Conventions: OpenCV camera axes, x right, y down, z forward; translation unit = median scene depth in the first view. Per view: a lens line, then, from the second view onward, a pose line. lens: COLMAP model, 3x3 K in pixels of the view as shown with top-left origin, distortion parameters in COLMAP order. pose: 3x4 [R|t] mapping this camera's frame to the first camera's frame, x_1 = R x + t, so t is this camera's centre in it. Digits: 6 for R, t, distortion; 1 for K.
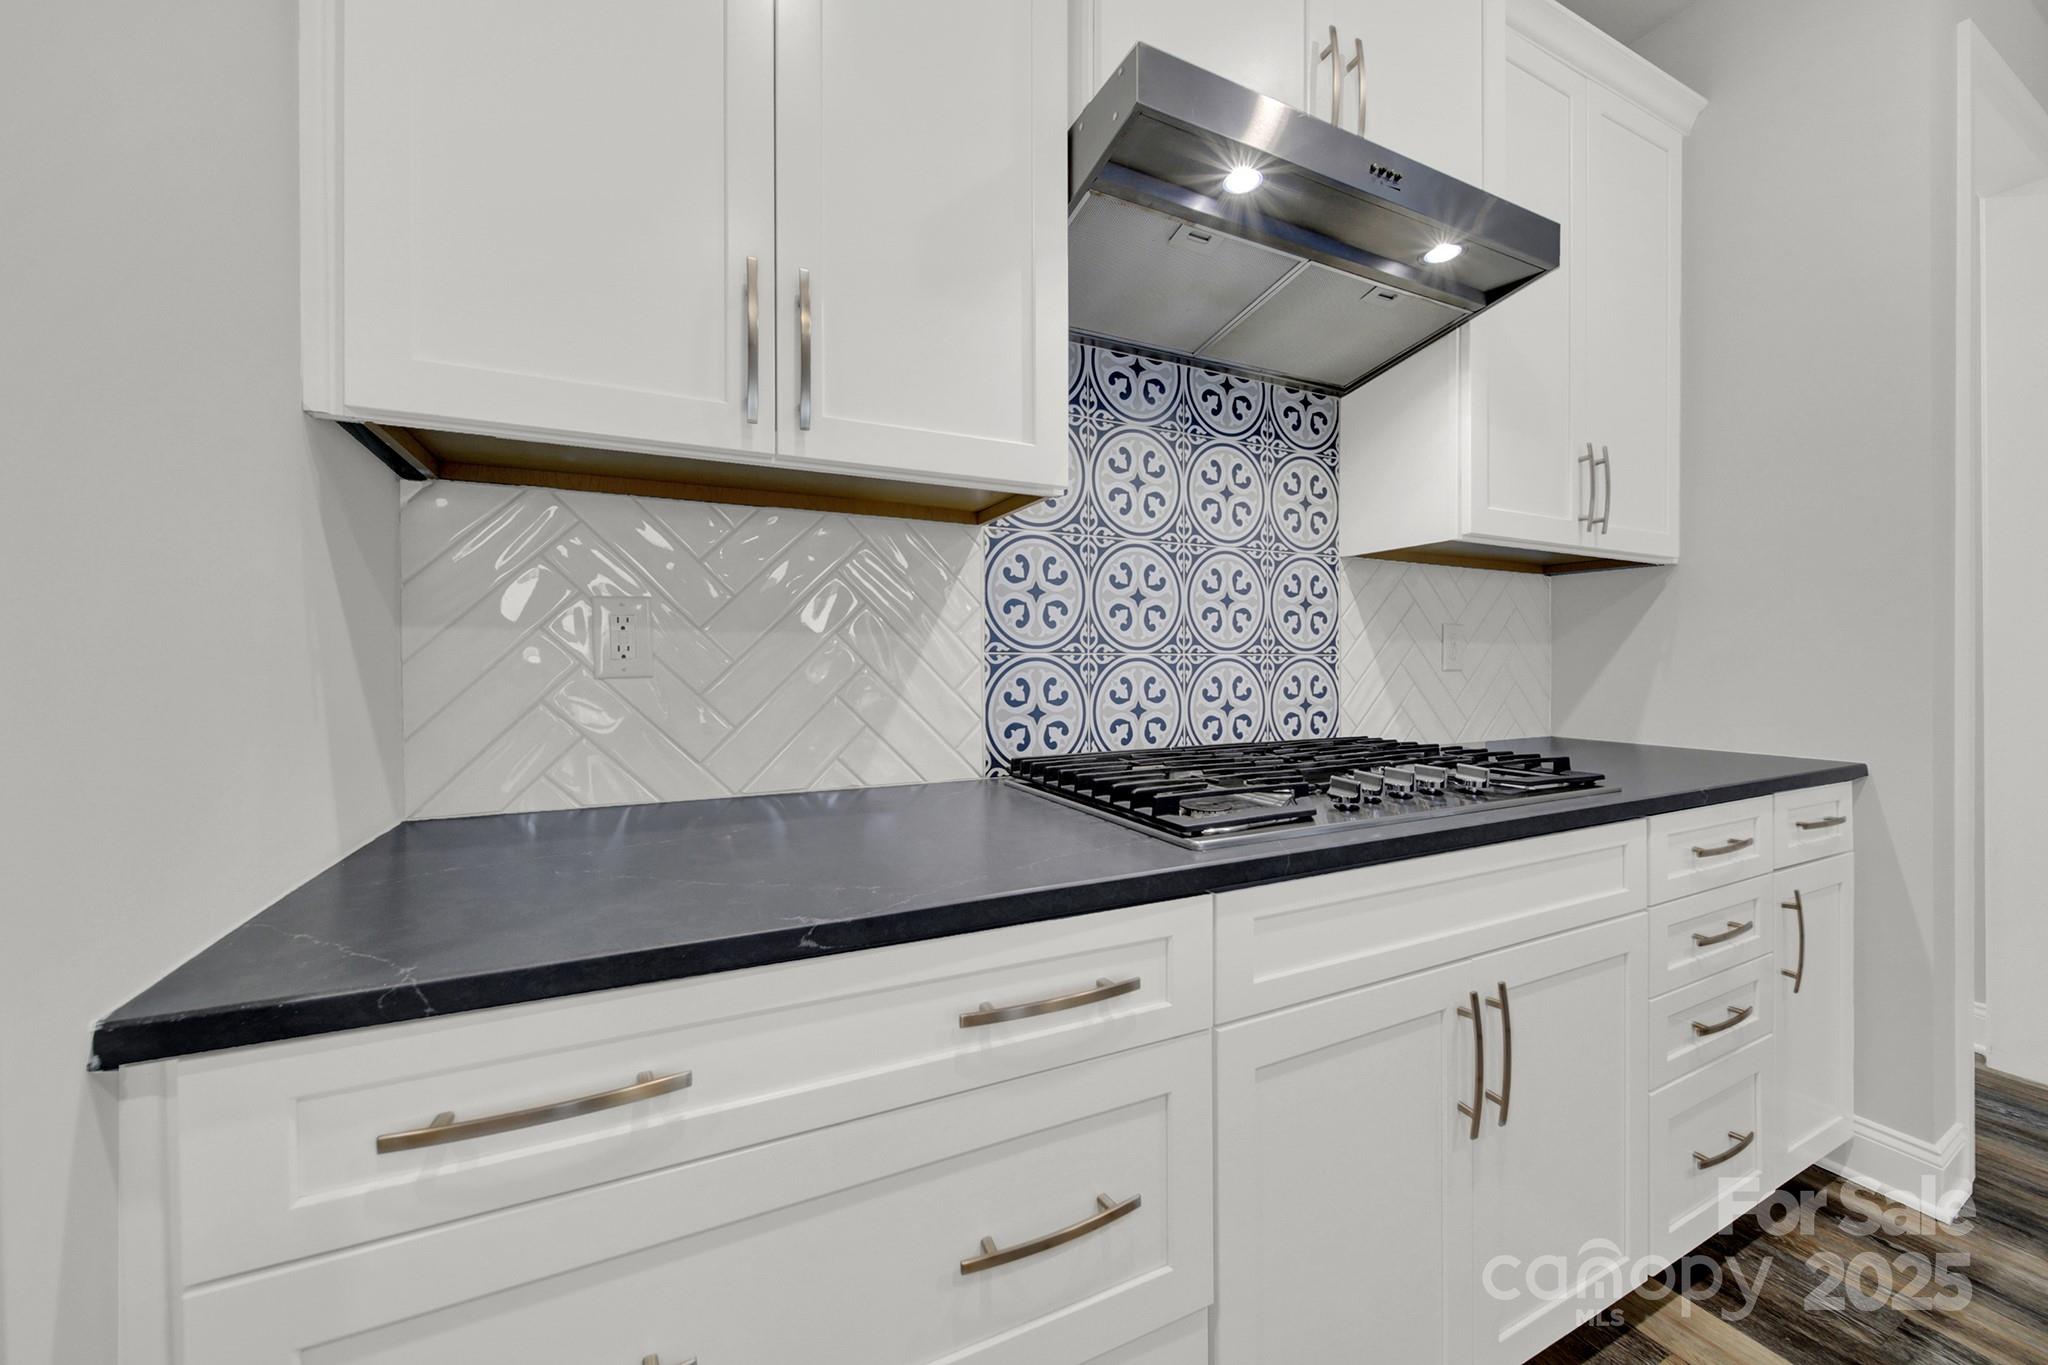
lens RADIAL K [[758.4, 0, 1022.1], [0, 758.4, 670.9], [0, 0, 1]] dist [-0.010956, -0.000299]
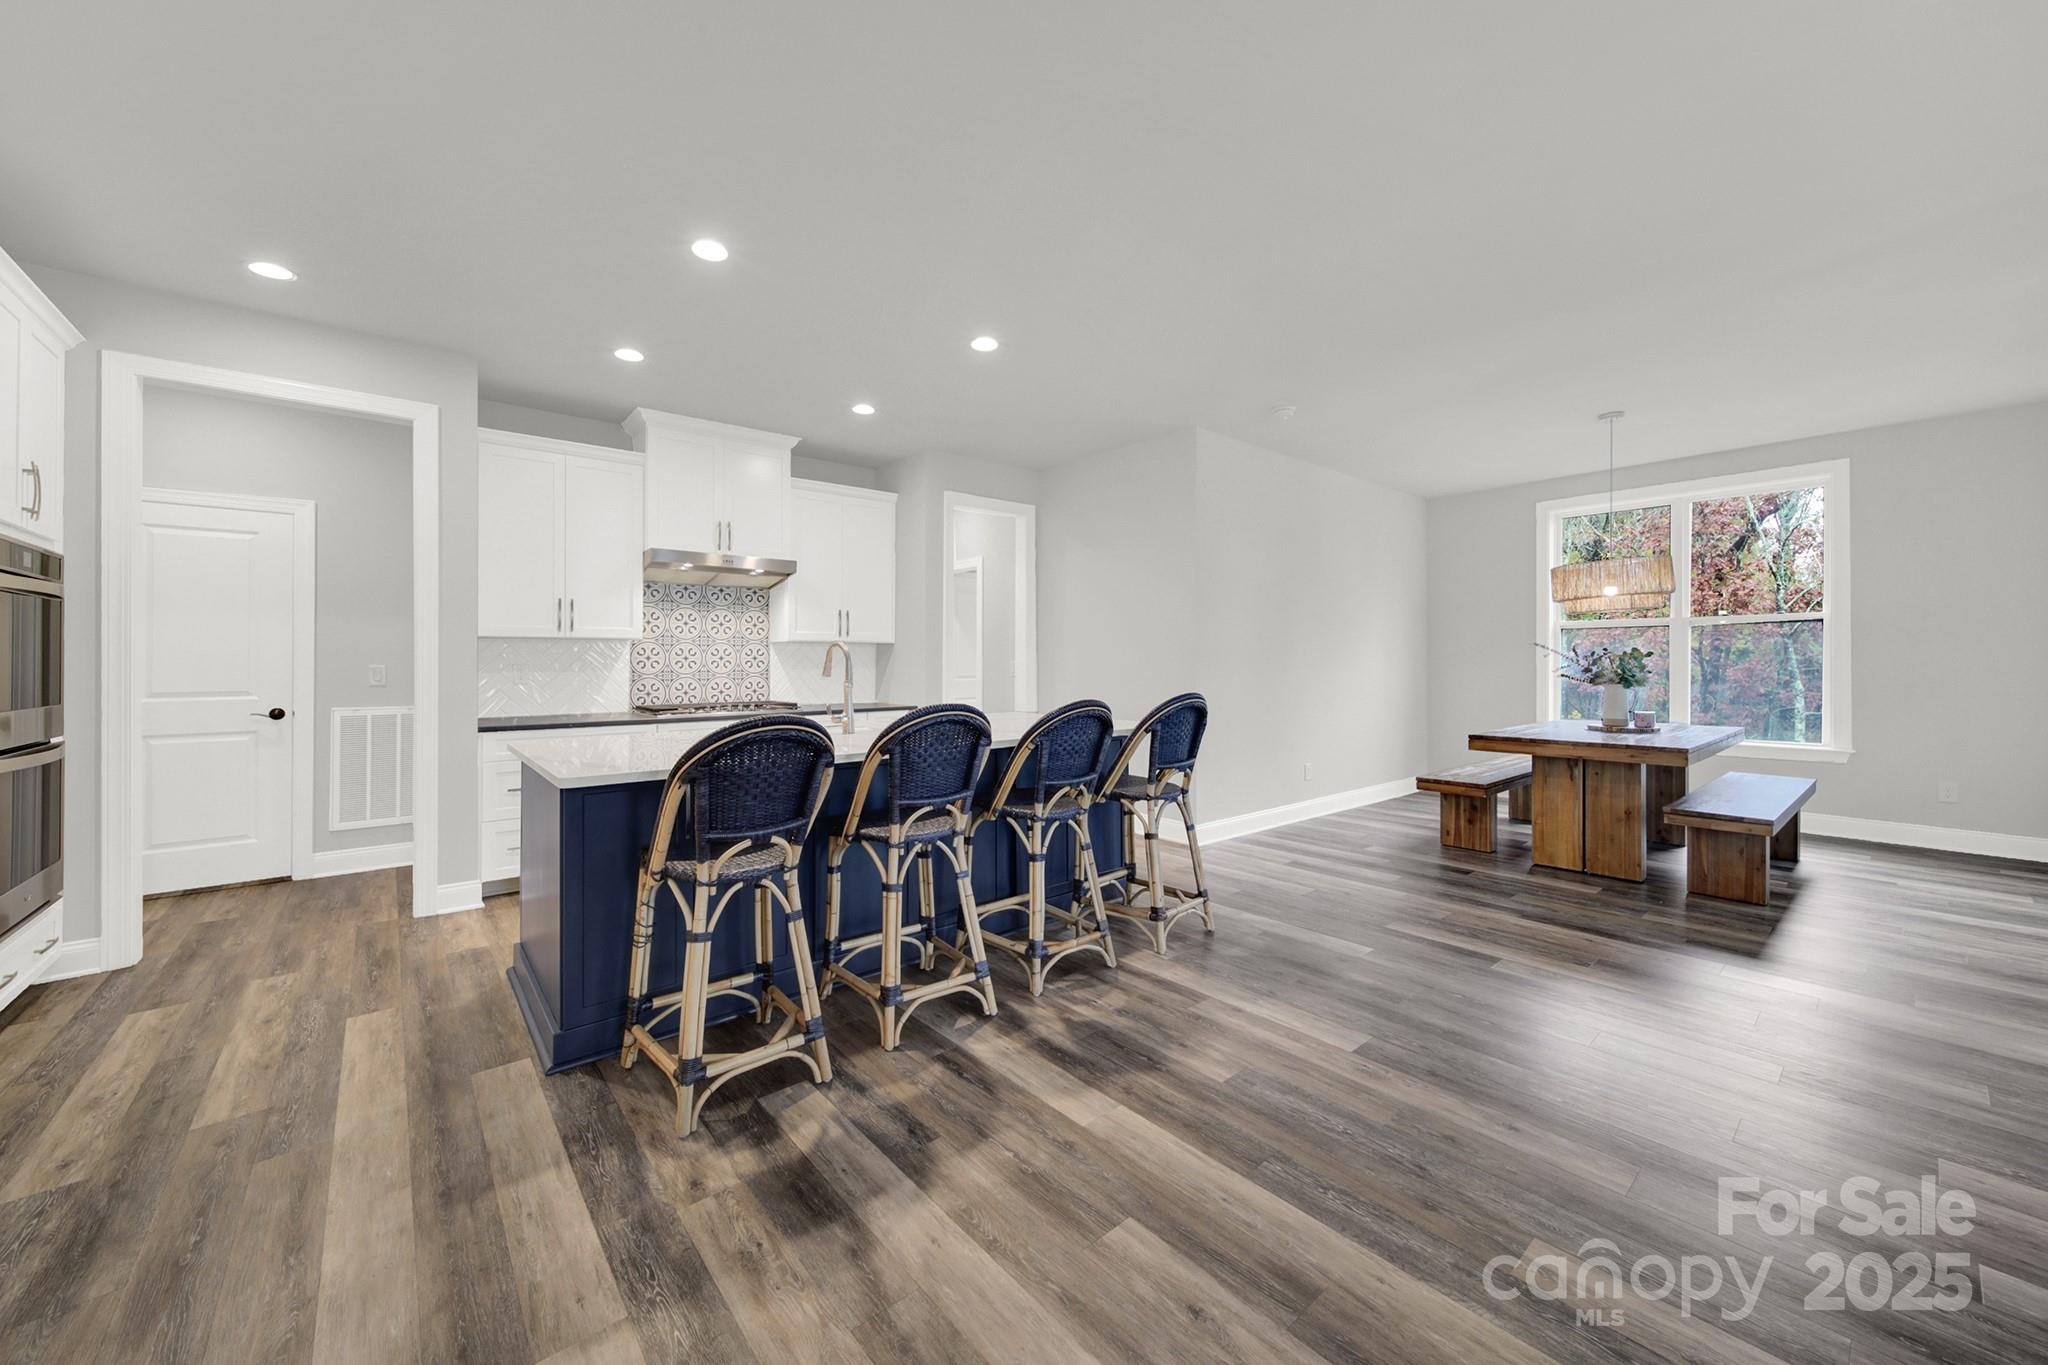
lens RADIAL K [[758.4, 0, 1018.8], [0, 758.4, 667.6], [0, 0, 1]] dist [-0.010956, -0.000299]
pose [[0.970750, -0.004818, 0.240043, 0.757847], [0.005756, 0.999978, -0.003208, -0.038316], [-0.240022, 0.004496, 0.970757, -2.508067]]
